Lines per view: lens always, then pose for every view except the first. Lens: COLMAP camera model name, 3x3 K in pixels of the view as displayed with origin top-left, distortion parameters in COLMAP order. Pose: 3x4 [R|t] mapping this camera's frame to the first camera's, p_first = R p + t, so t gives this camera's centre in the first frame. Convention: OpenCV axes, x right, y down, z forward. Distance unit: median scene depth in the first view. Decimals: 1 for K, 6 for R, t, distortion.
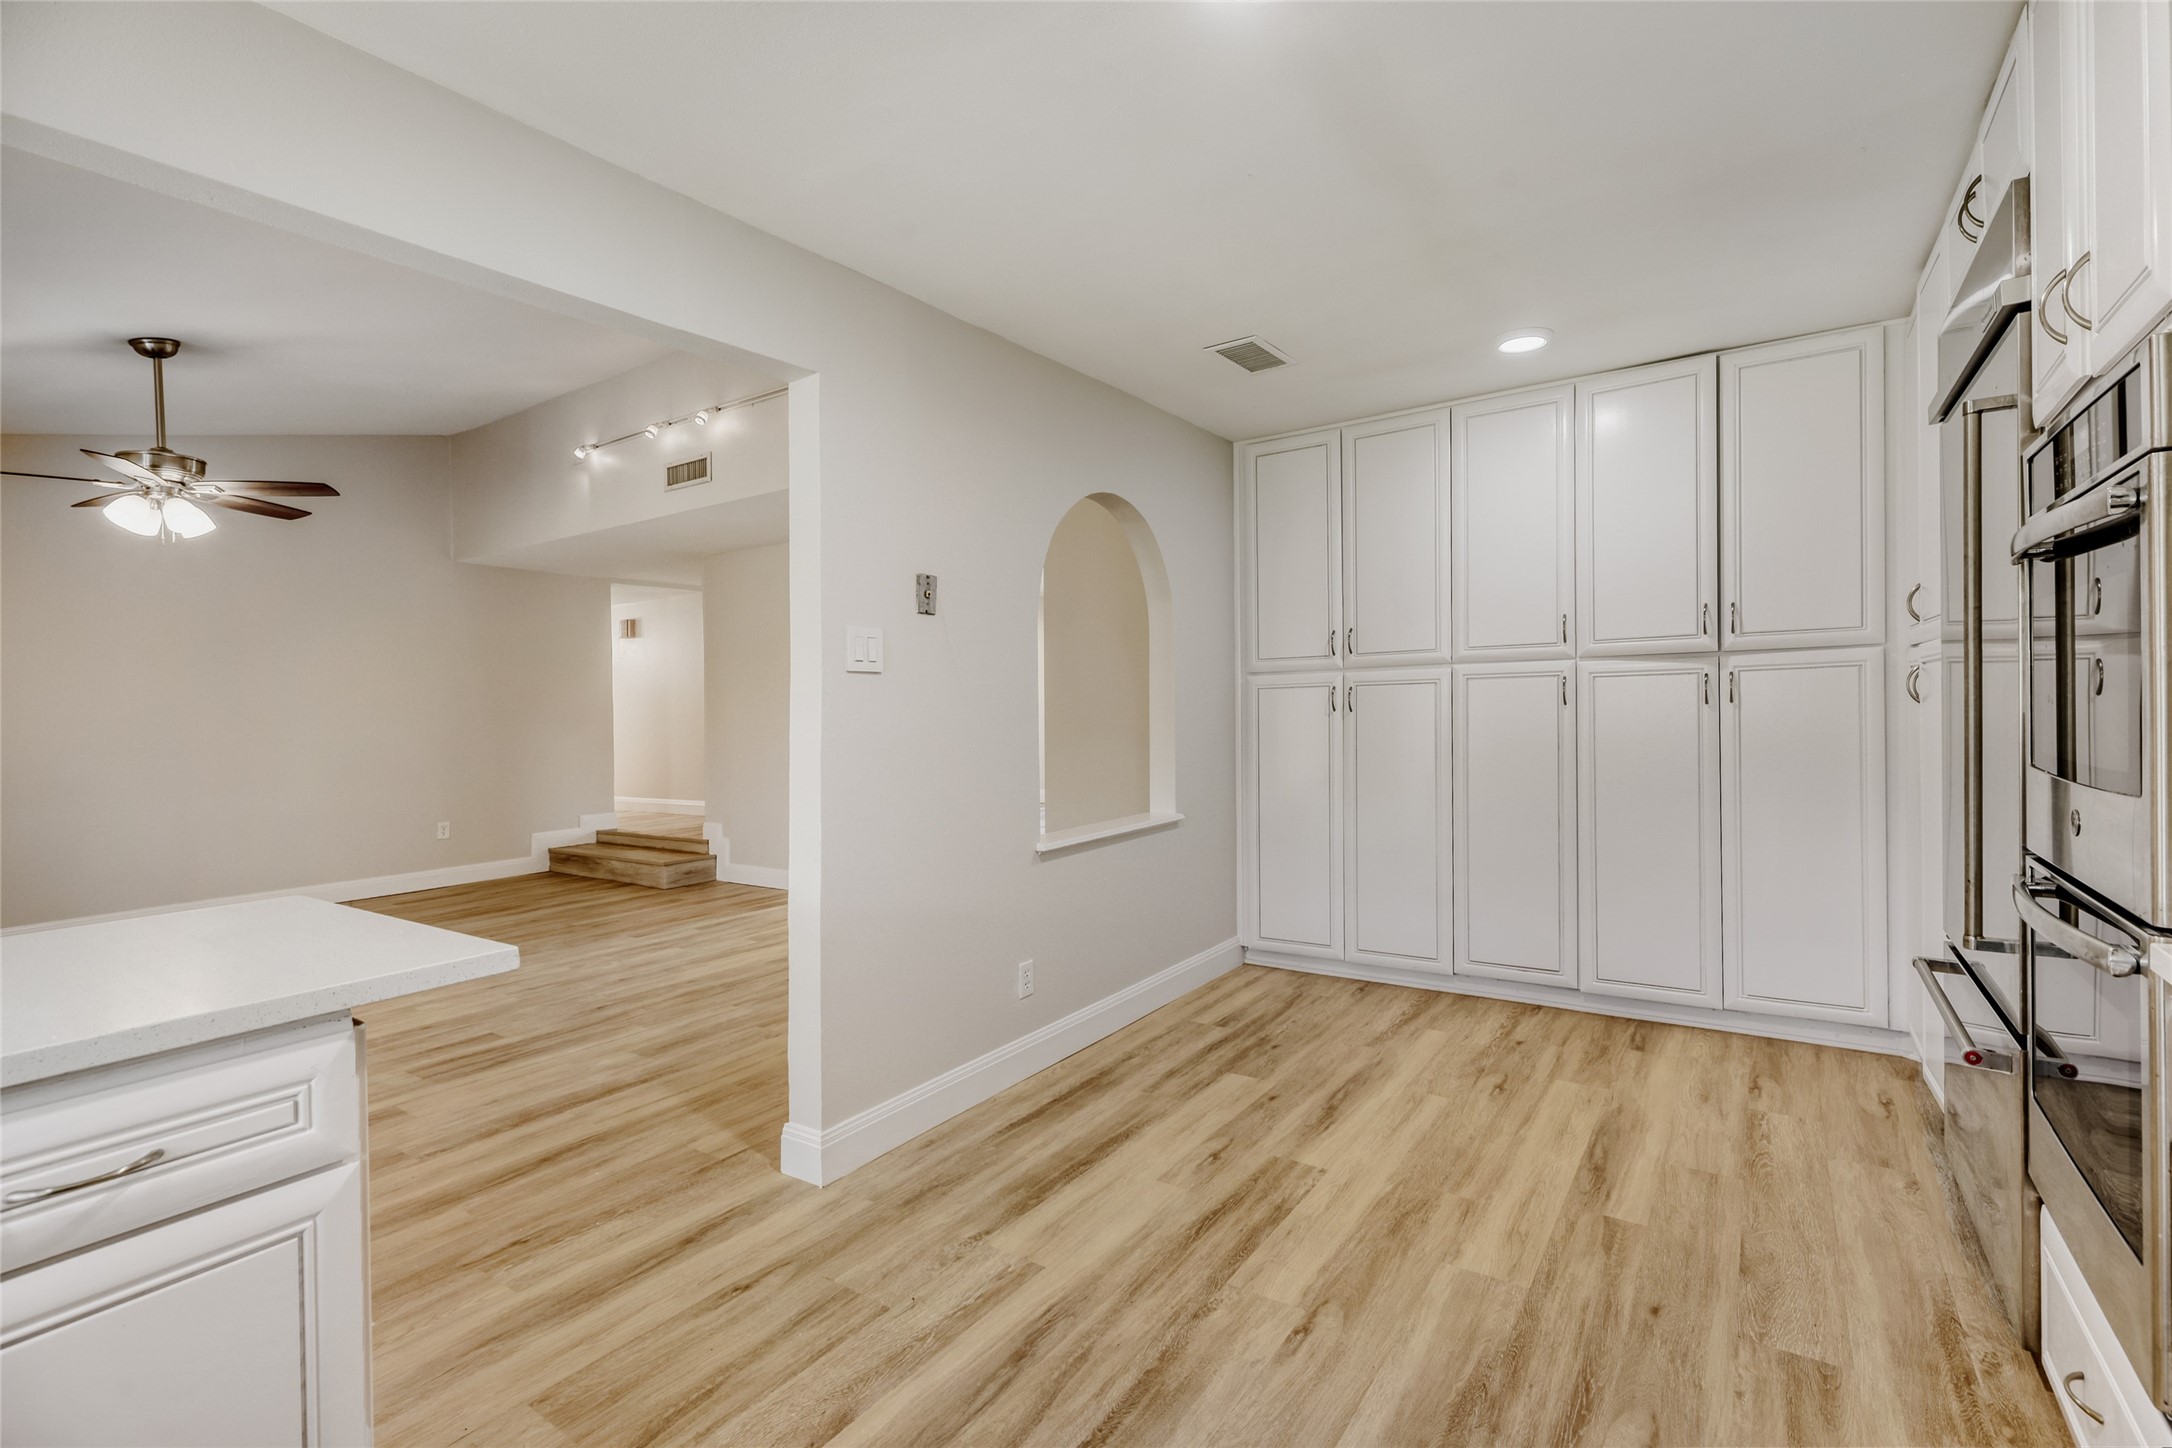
lens RADIAL K [[979.0, 0, 1090.4], [0, 979.0, 734.1], [0, 0, 1]] dist [-0.001176, -0.000197]
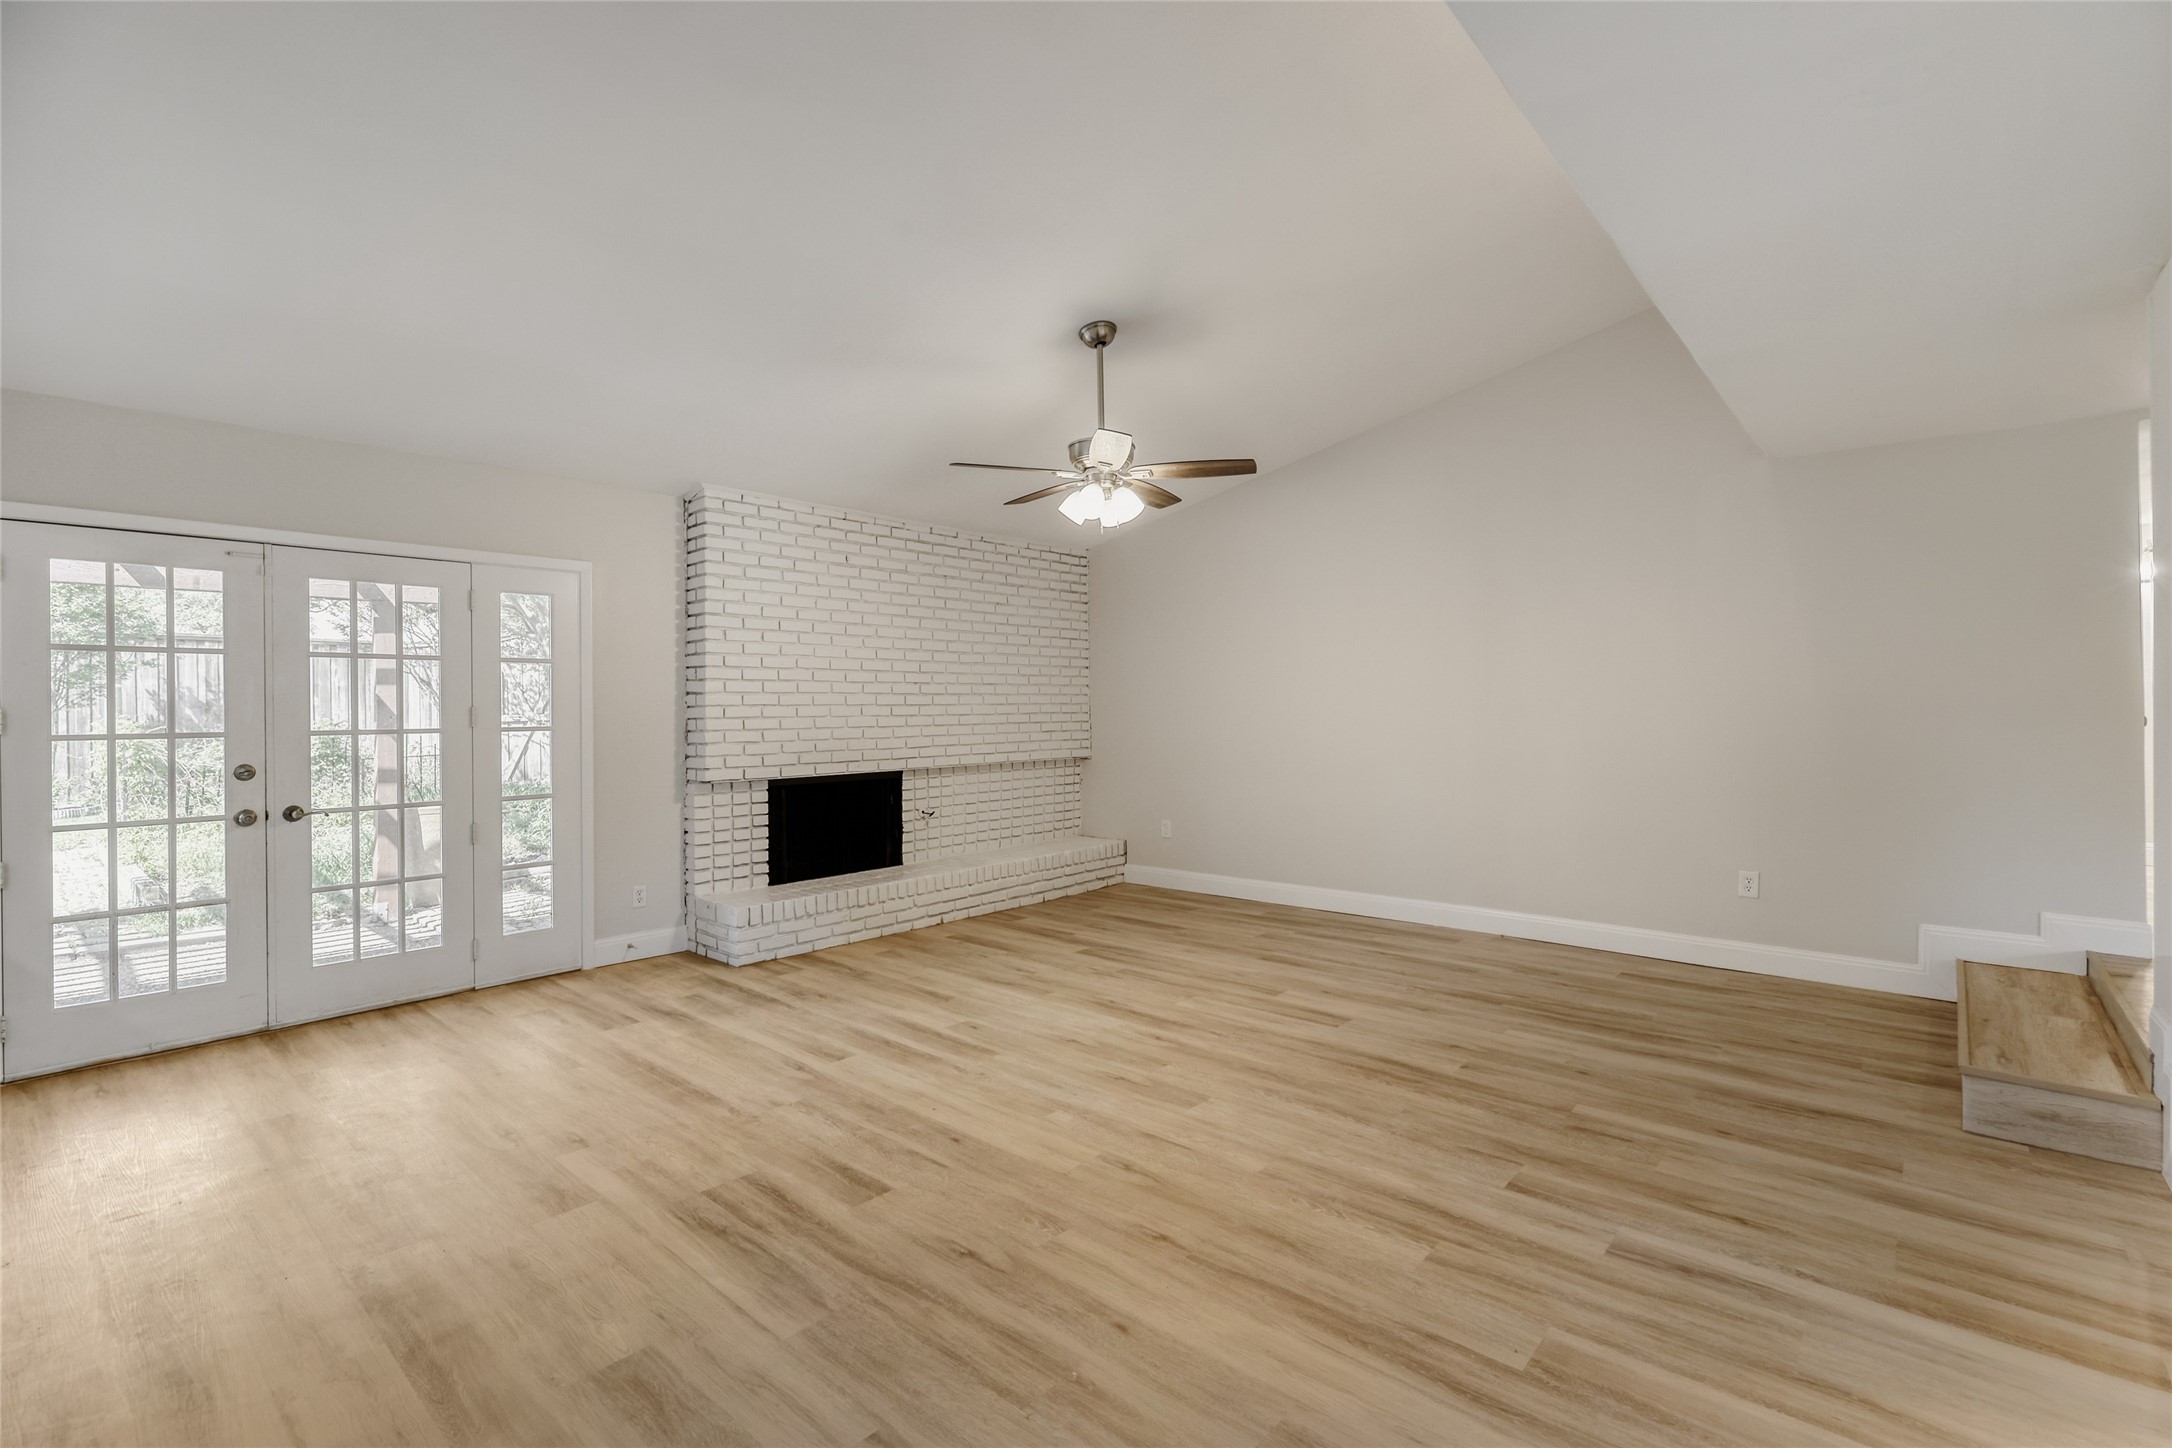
lens RADIAL K [[979.0, 0, 1070.0], [0, 979.0, 691.3], [0, 0, 1]] dist [-0.001176, -0.000197]
pose [[-0.114601, 0.005221, -0.993398, 0.056734], [-0.017141, 0.999827, 0.007232, -0.063010], [0.993264, 0.017856, -0.114491, 1.689122]]
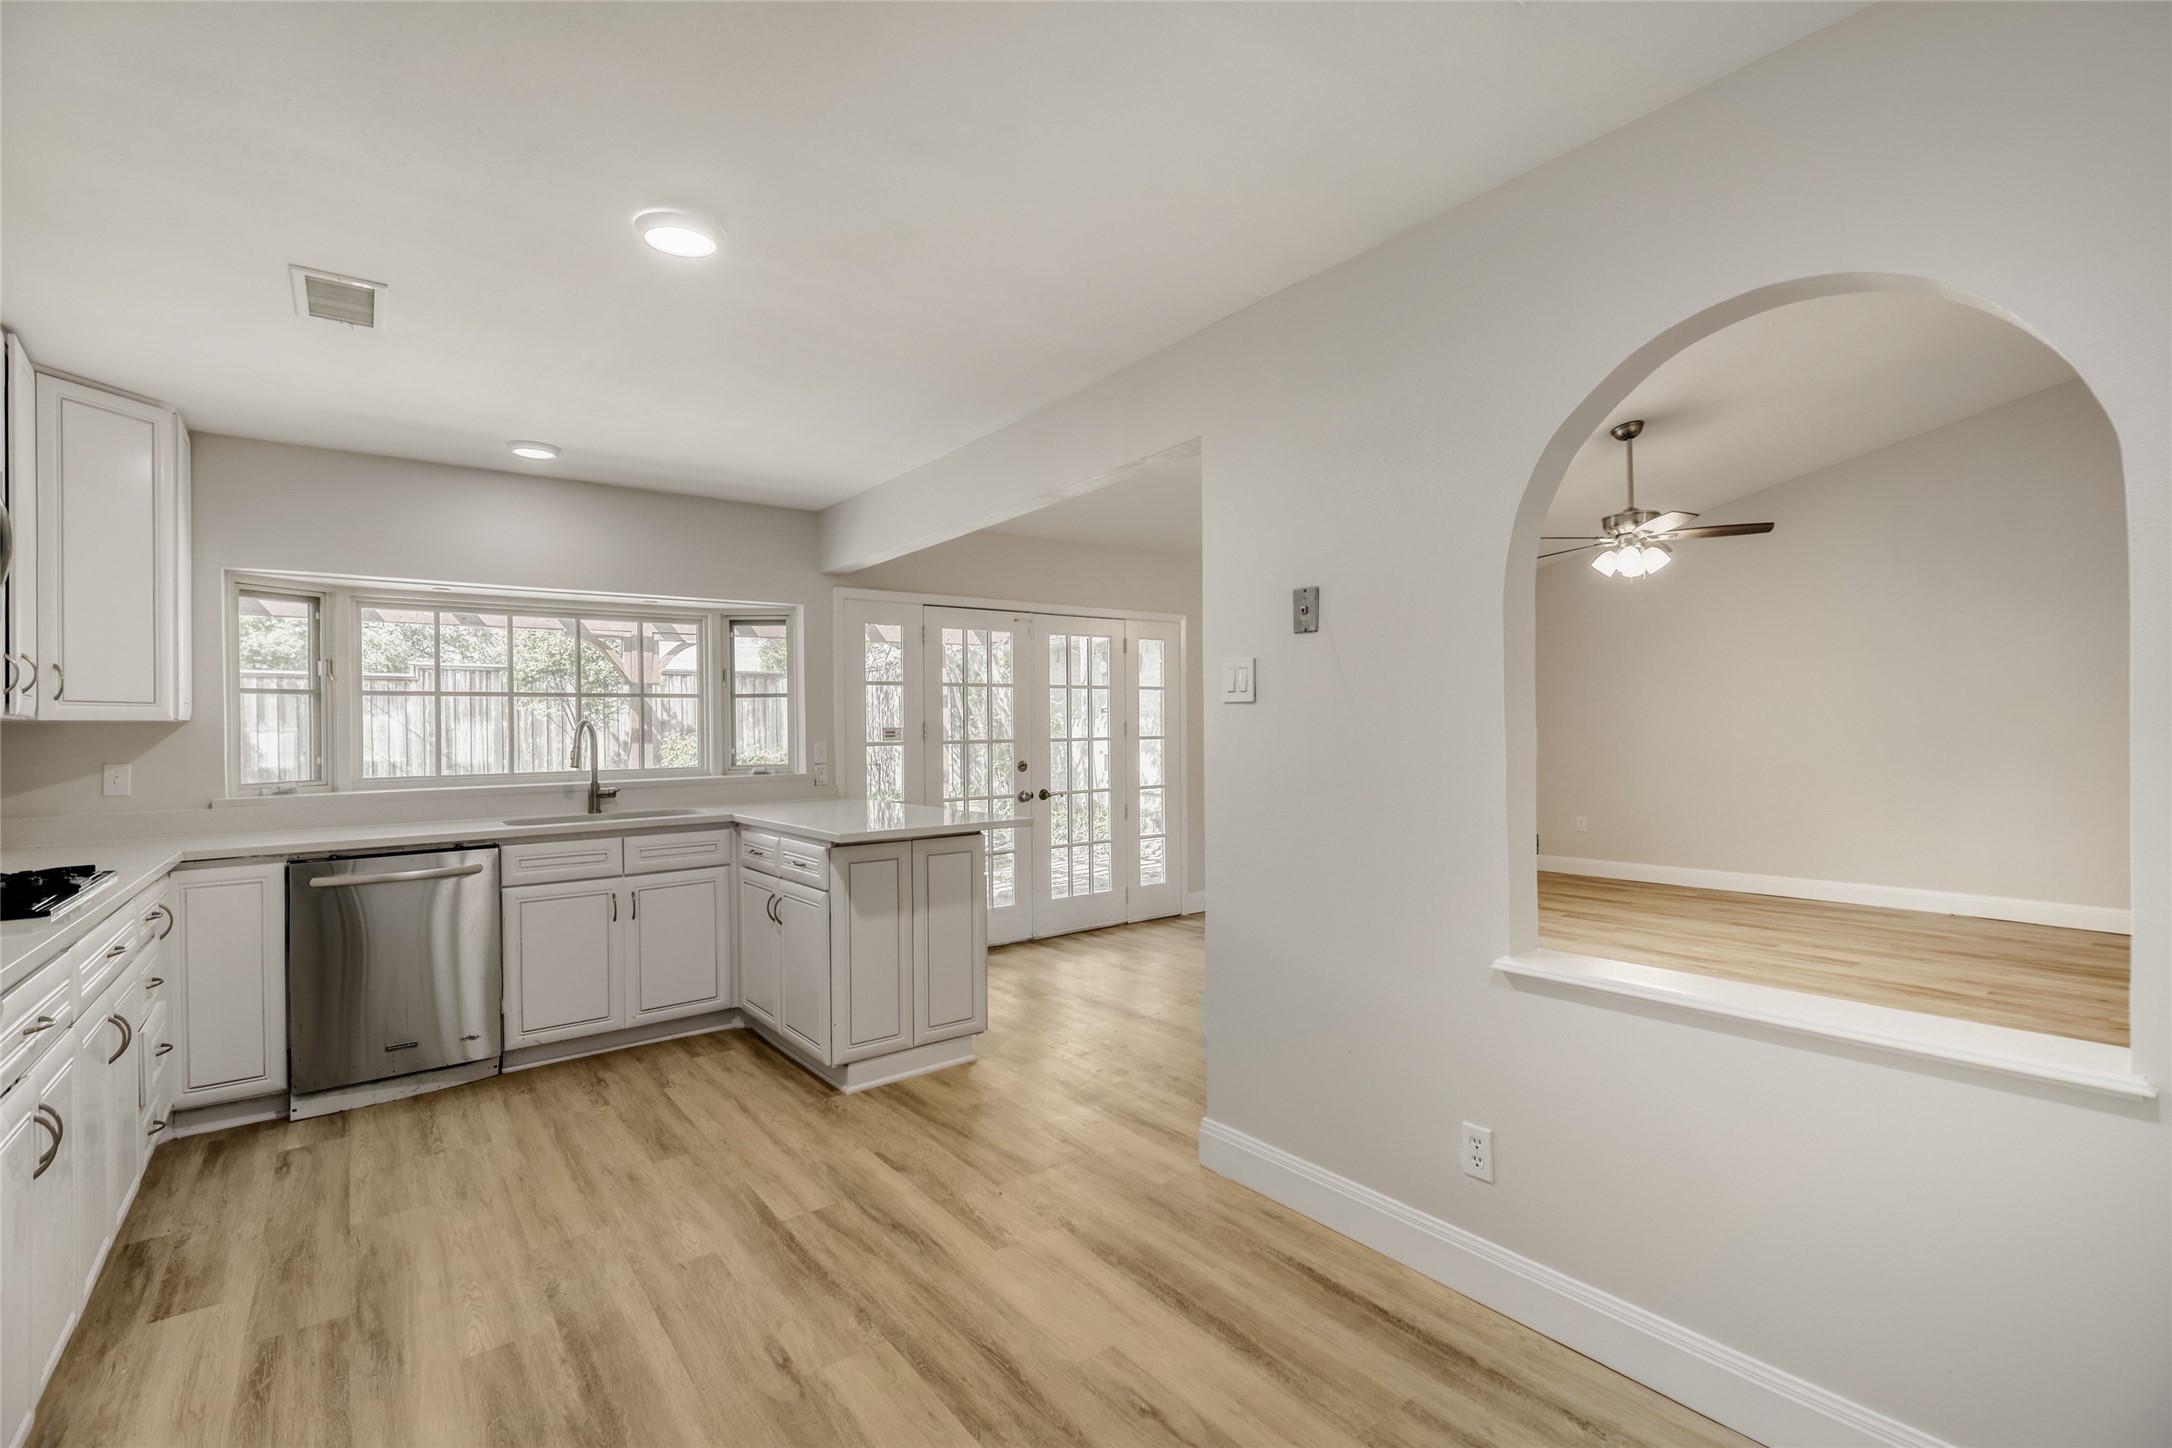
lens RADIAL K [[979.0, 0, 1098.0], [0, 979.0, 719.9], [0, 0, 1]] dist [-0.001176, -0.000197]
pose [[-0.310607, 0.021626, -0.950292, 0.761332], [-0.003926, 0.999703, 0.024034, -0.067439], [0.950530, 0.011196, -0.310430, 1.147165]]
